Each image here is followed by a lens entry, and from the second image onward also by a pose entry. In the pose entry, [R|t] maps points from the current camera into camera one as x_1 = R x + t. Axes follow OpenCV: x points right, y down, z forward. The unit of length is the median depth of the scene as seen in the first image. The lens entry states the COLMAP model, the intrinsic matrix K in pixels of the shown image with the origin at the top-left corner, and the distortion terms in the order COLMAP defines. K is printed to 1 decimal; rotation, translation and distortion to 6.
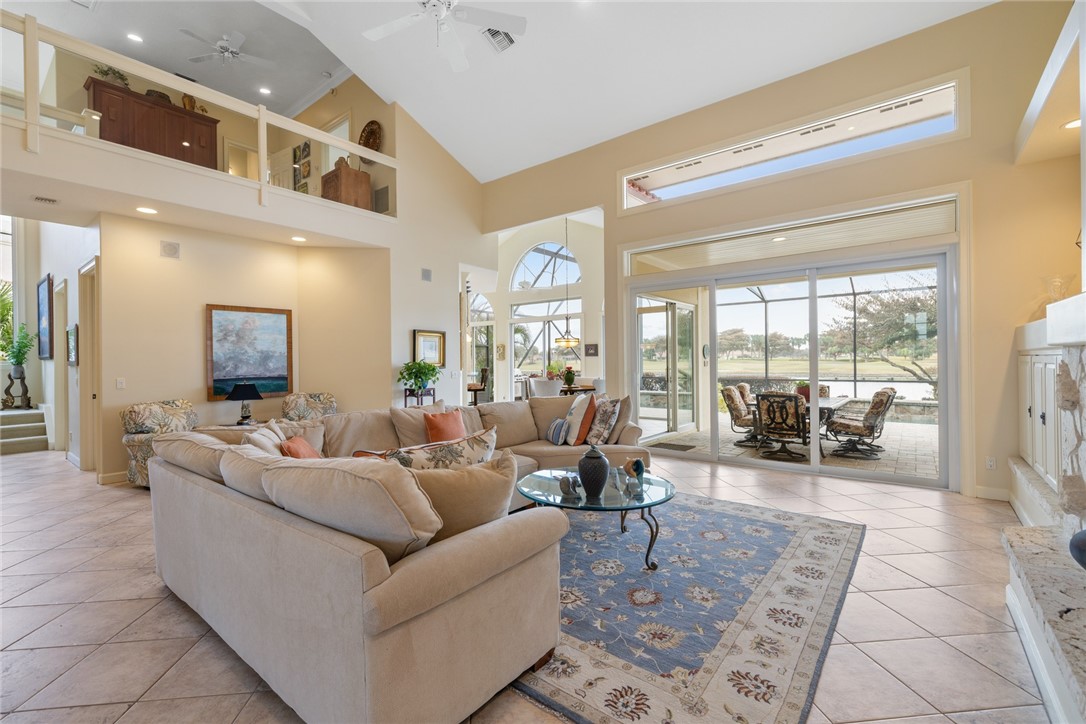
lens RADIAL K [[472.7, 0, 538.3], [0, 472.7, 361.7], [0, 0, 1]] dist [0.014451, -0.000419]
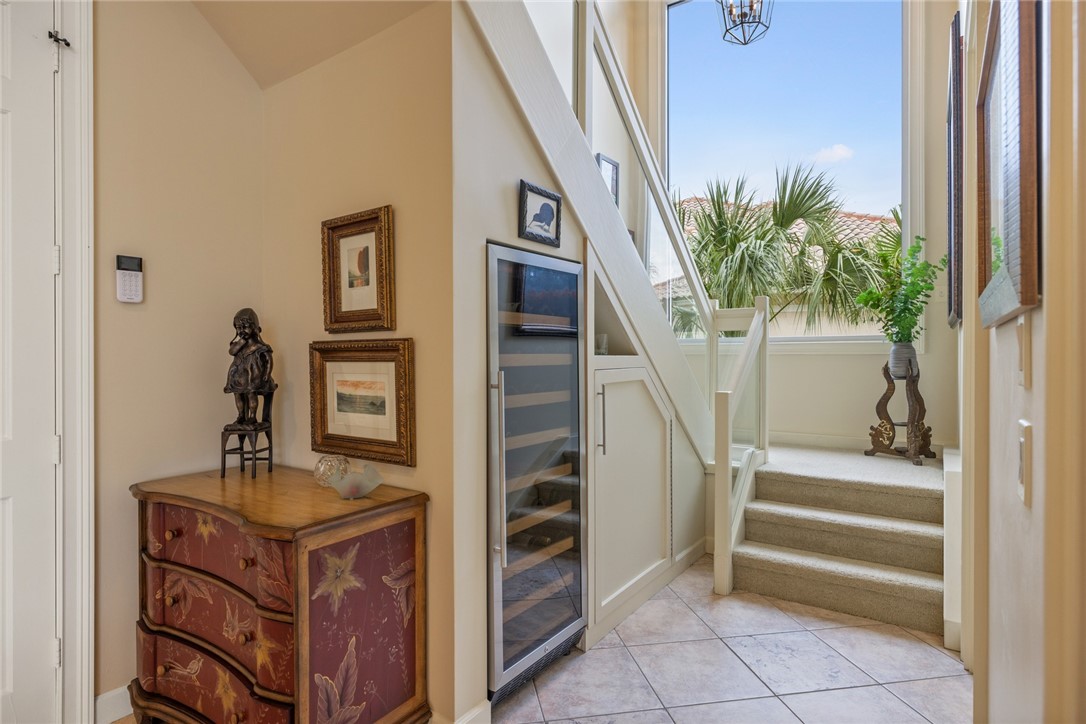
lens RADIAL K [[570.3, 0, 543.0], [0, 570.3, 362.0], [0, 0, 1]] dist [0.001449, 0.000411]
pose [[0.063622, 0.014692, -0.997866, -0.832356], [0.002861, 0.999885, 0.014905, 0.018984], [0.997970, -0.003803, 0.063573, 0.882493]]
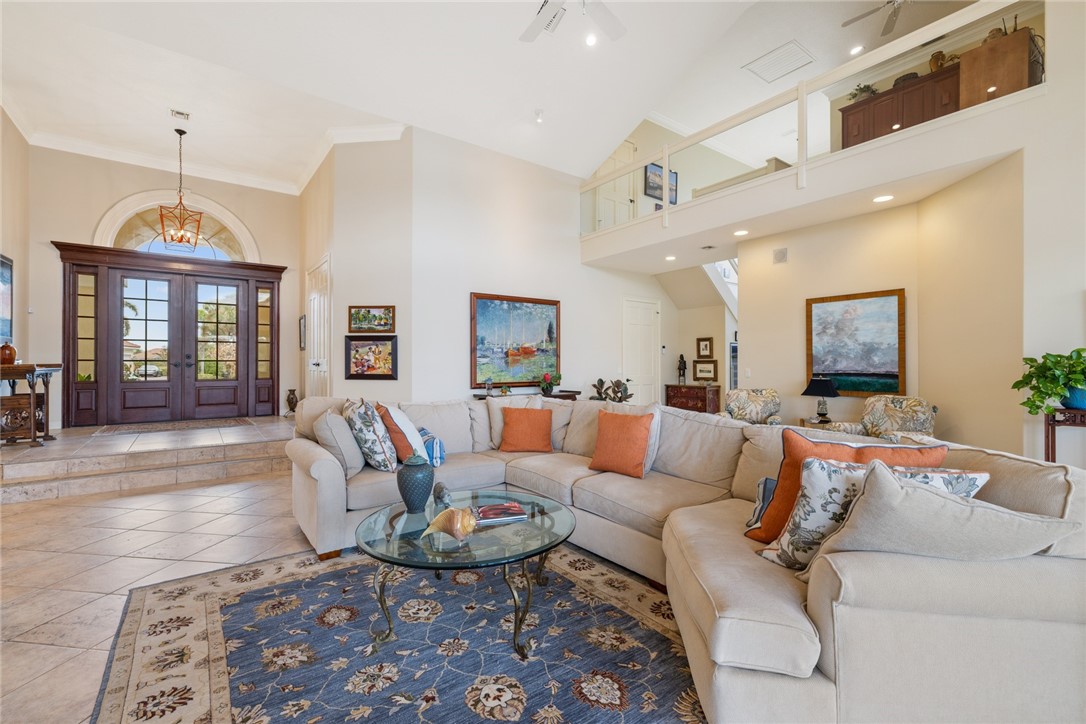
lens RADIAL K [[472.7, 0, 538.3], [0, 472.7, 361.7], [0, 0, 1]] dist [0.014451, -0.000419]
pose [[-0.262344, 0.008034, -0.964941, 0.421409], [0.001355, 0.999967, 0.007957, 0.003910], [0.964974, 0.000780, -0.262346, 0.685179]]
